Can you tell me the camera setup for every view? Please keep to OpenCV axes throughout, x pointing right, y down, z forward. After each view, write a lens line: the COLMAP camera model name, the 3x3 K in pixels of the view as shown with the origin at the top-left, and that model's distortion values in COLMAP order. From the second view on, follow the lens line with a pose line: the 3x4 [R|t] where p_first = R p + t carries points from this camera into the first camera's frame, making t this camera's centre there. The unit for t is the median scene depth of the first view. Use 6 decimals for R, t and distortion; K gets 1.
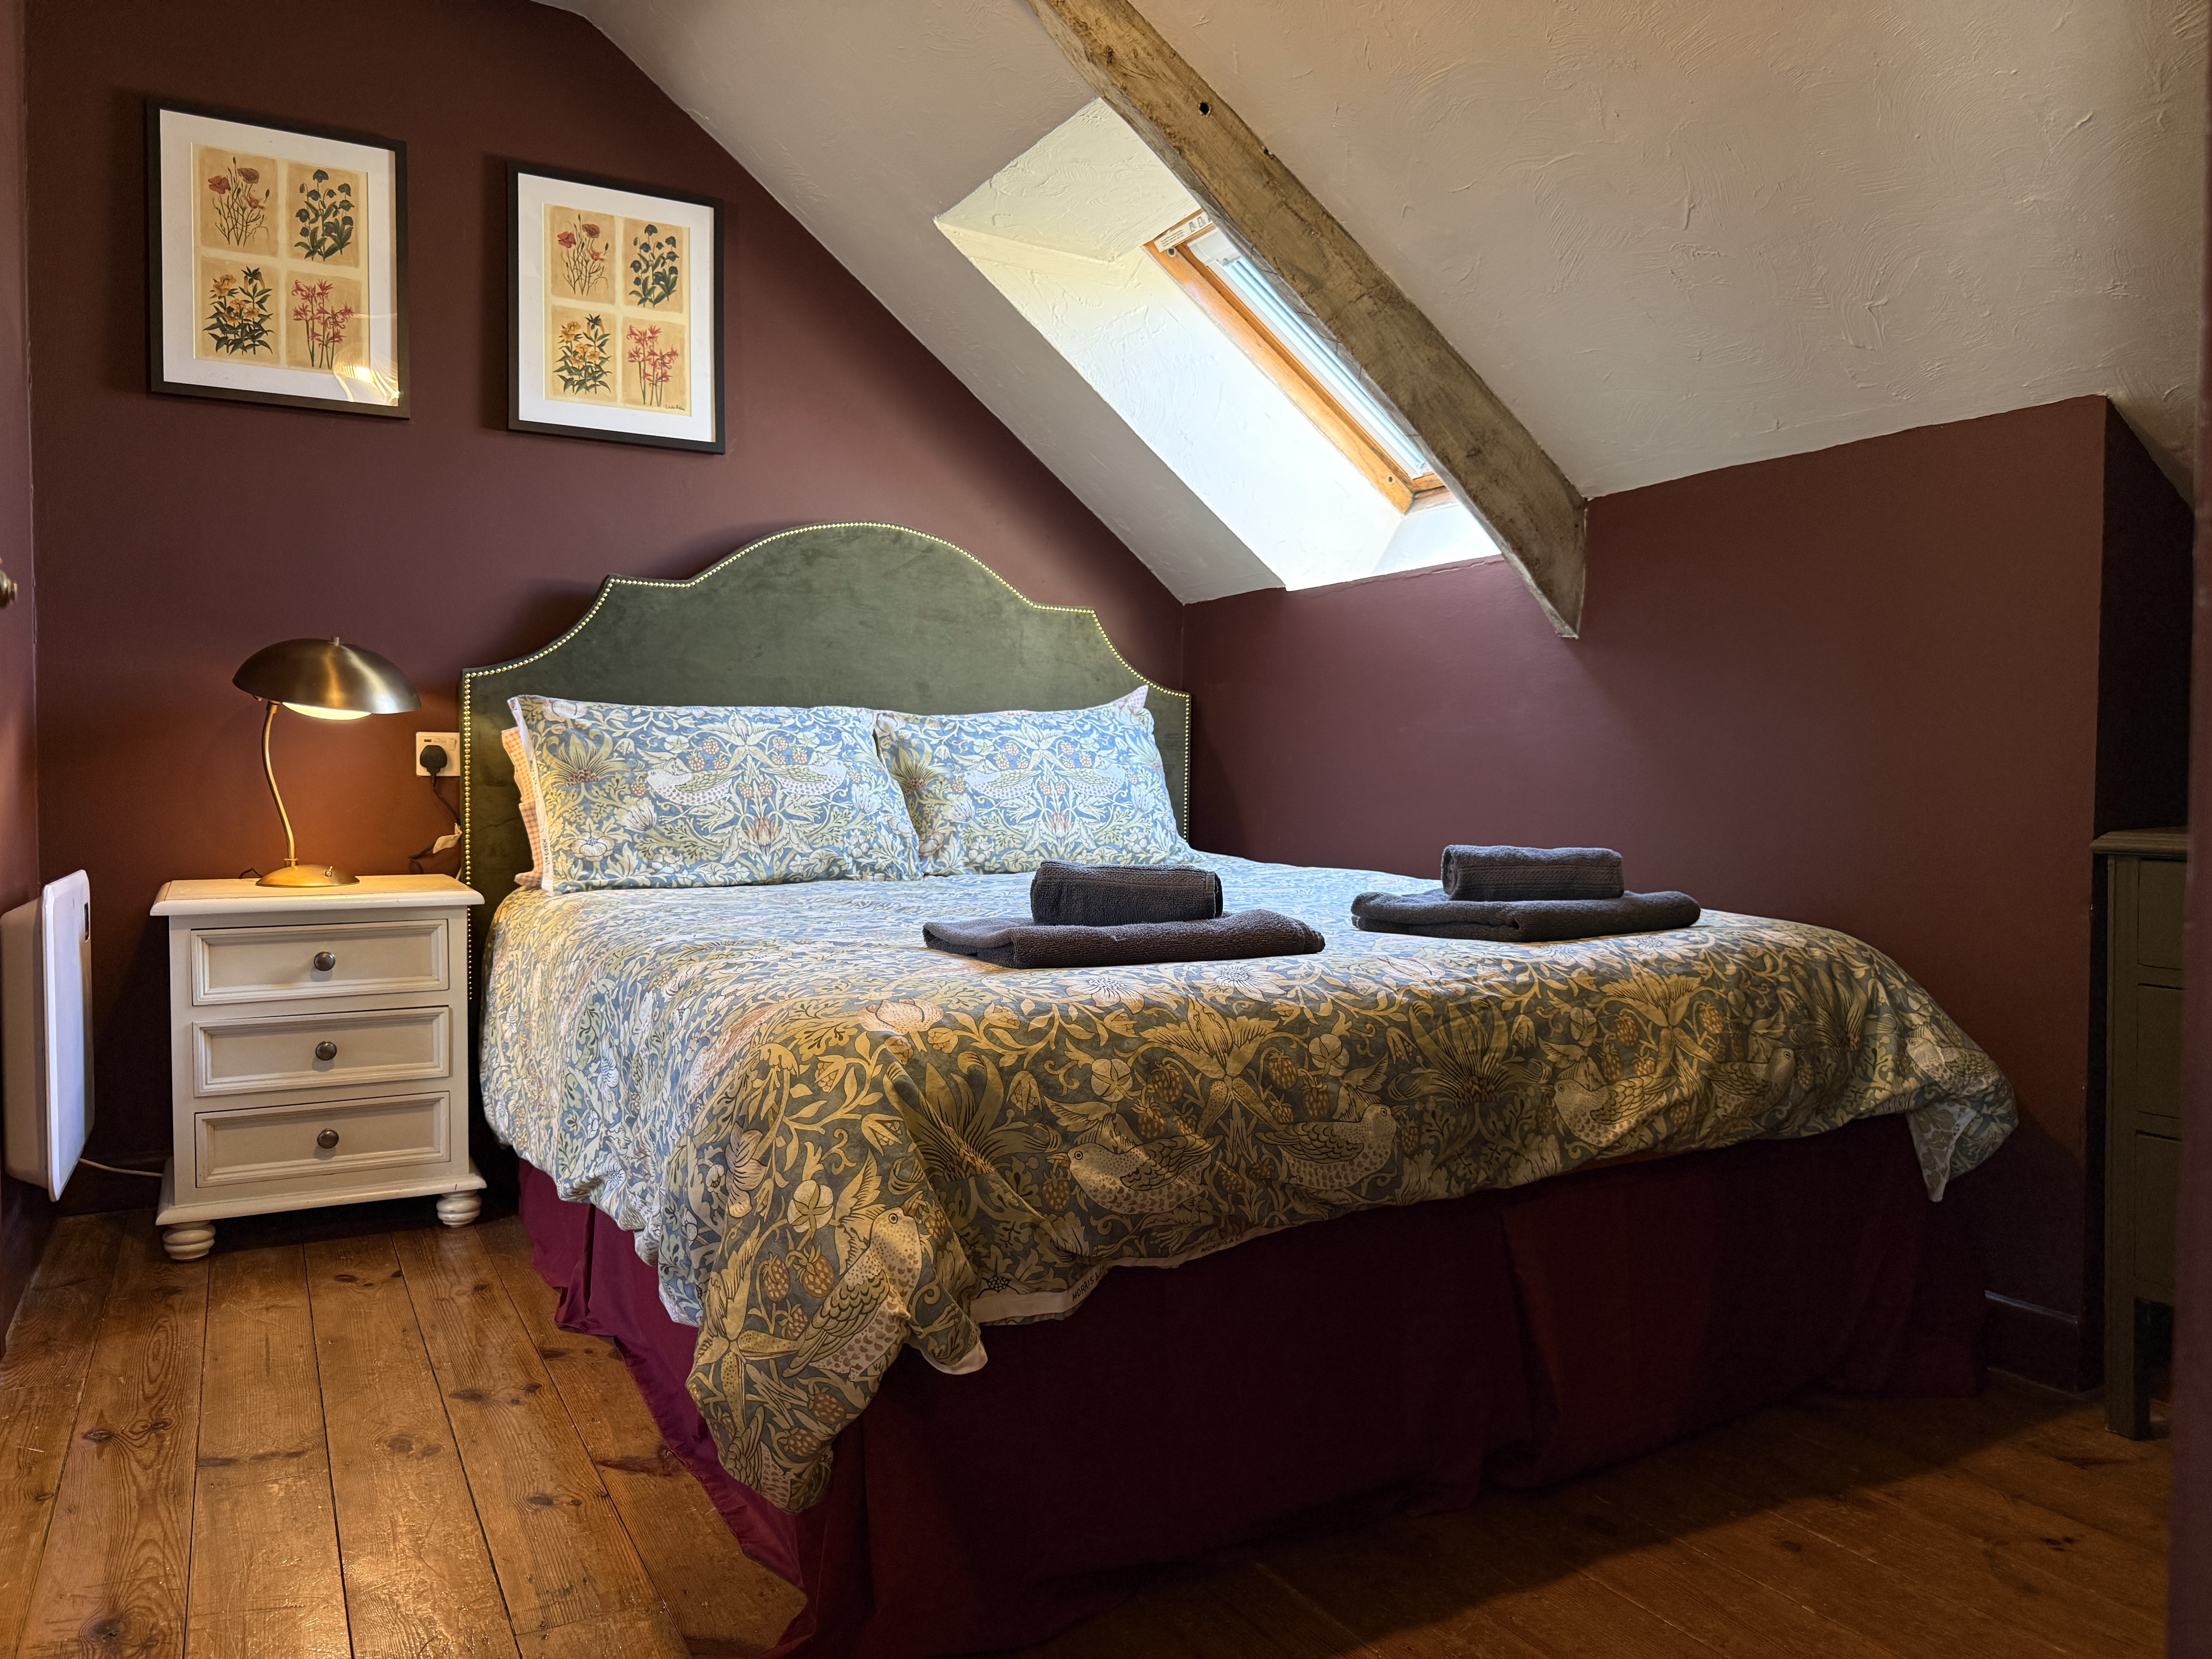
lens RADIAL K [[1573.2, 0, 1106.0], [0, 1573.2, 829.5], [0, 0, 1]] dist [-0.004356, -0.002056]
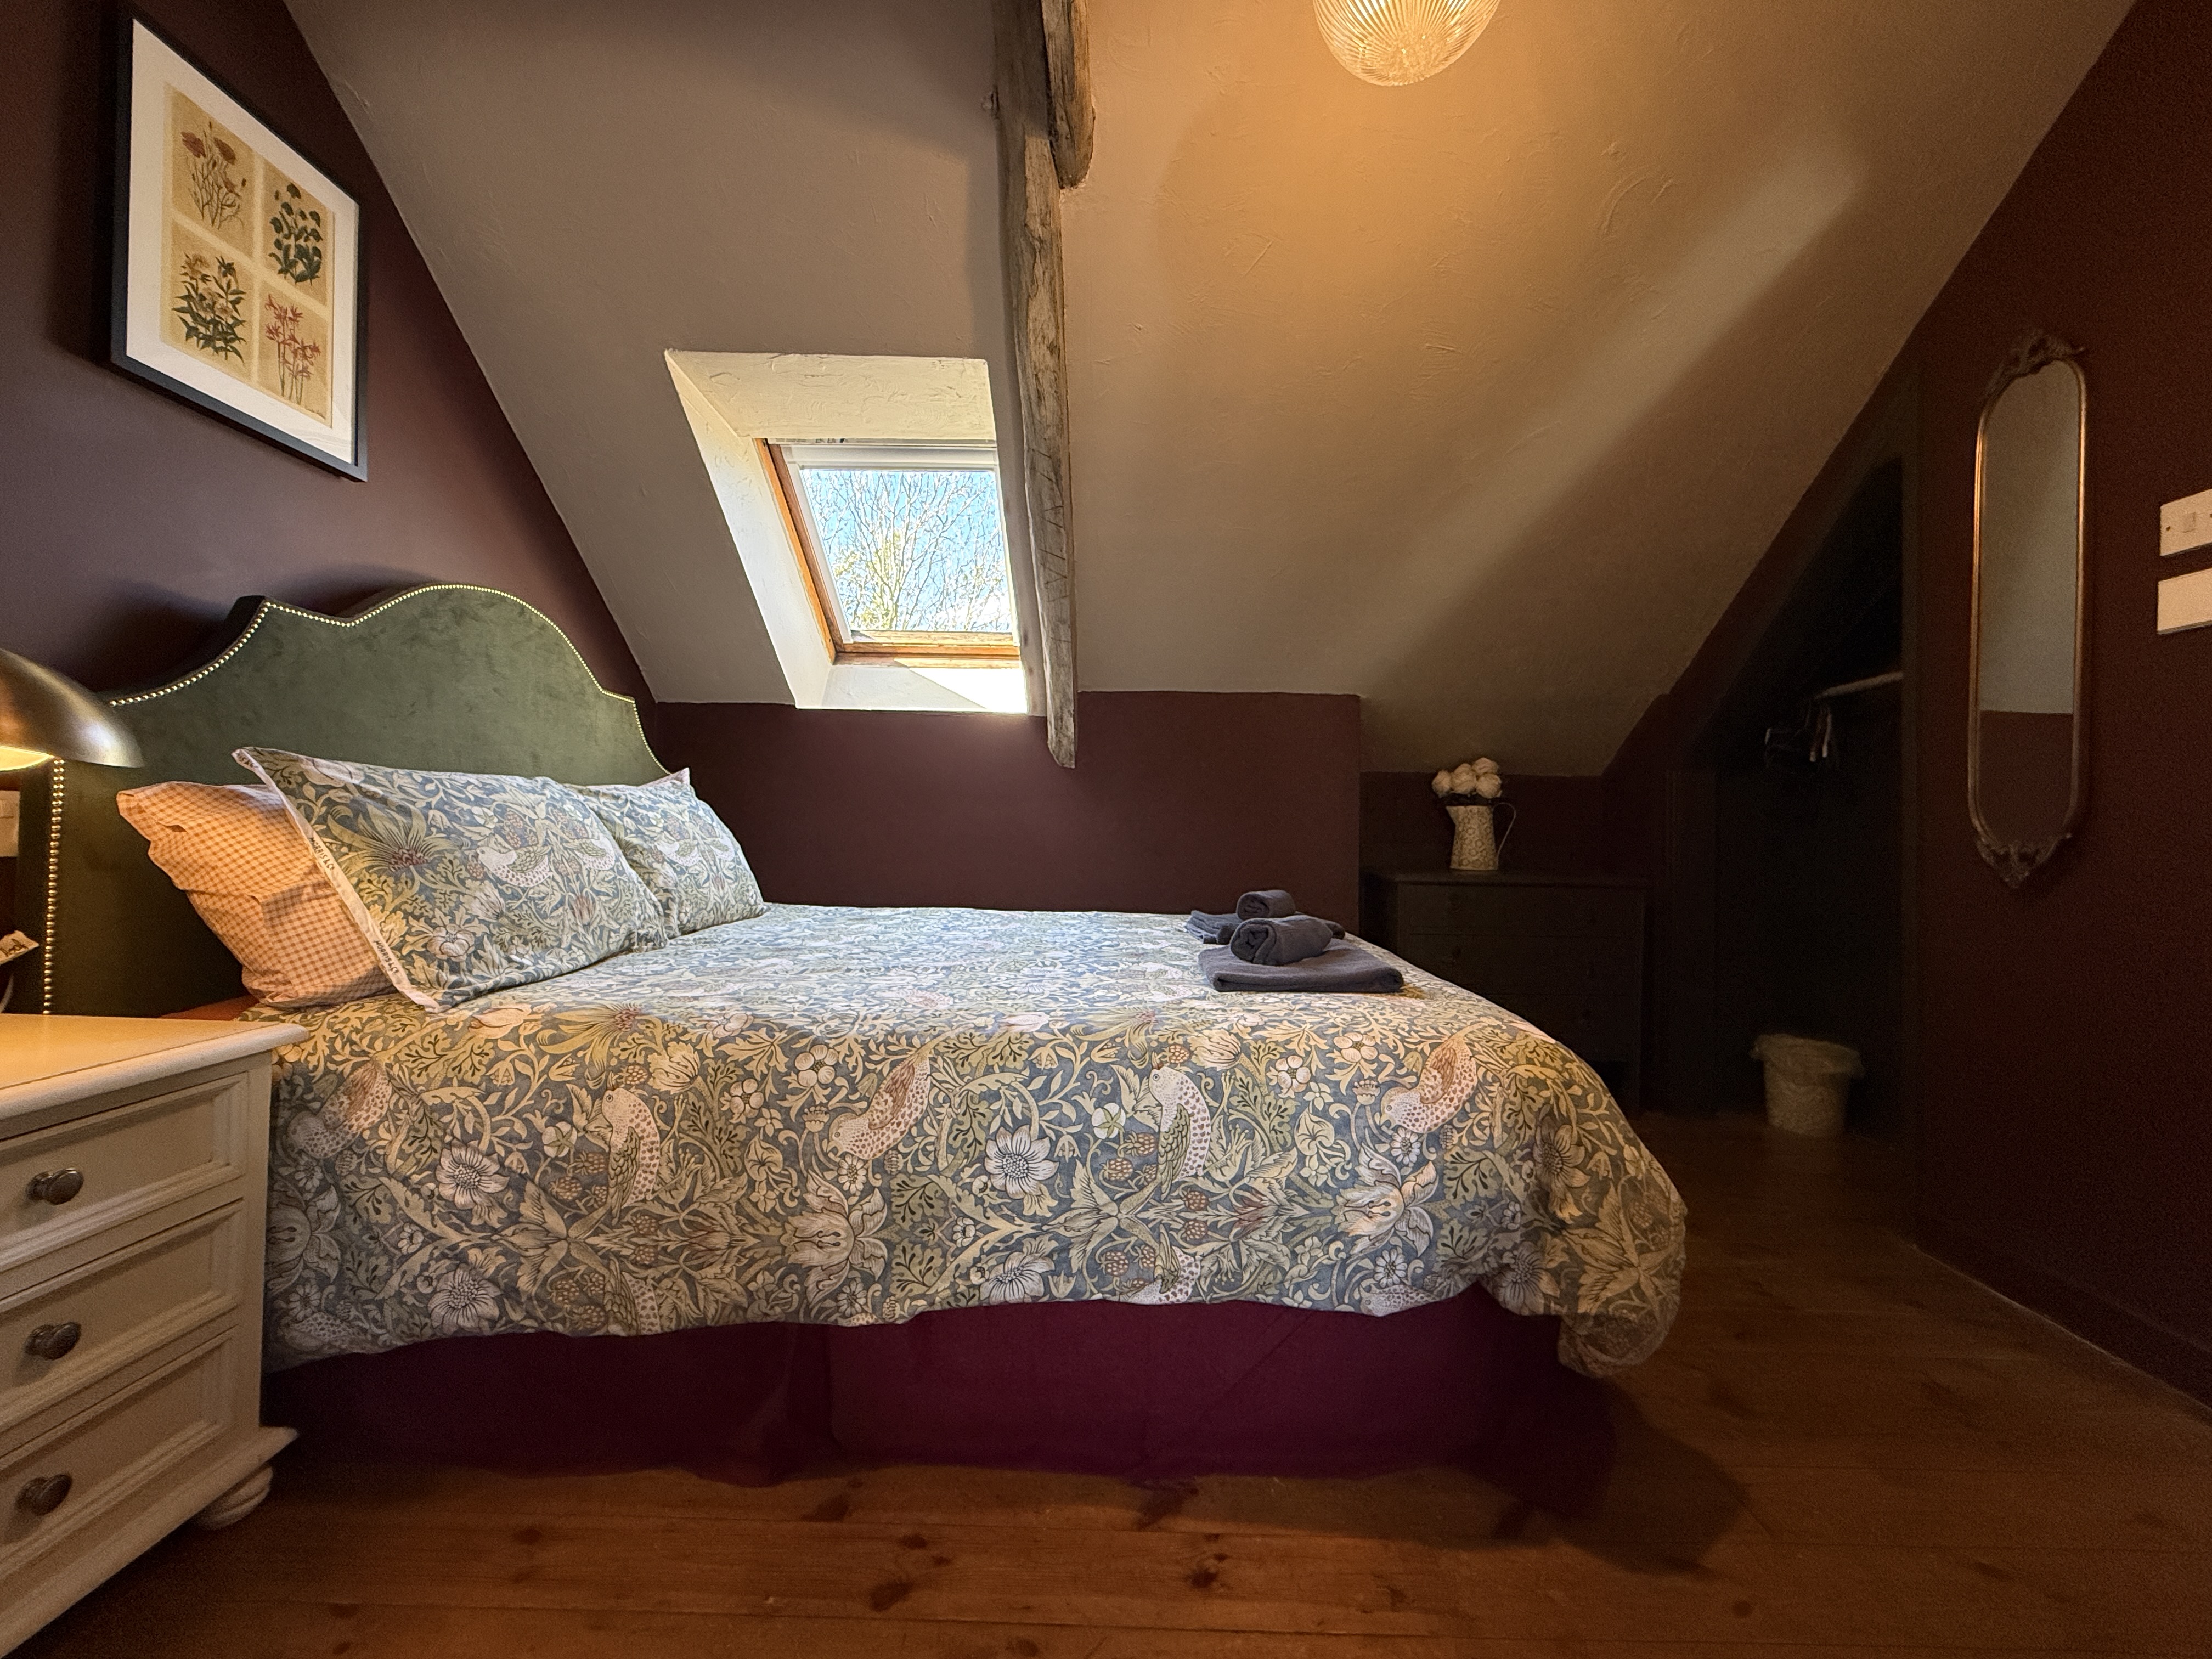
lens RADIAL K [[947.8, 0, 1081.5], [0, 947.8, 822.0], [0, 0, 1]] dist [-0.057505, 0.020929]
pose [[0.493231, 0.008261, 0.869859, -0.502653], [0.017383, 0.999662, -0.019350, -0.032246], [-0.869724, 0.024664, 0.492921, 0.411387]]
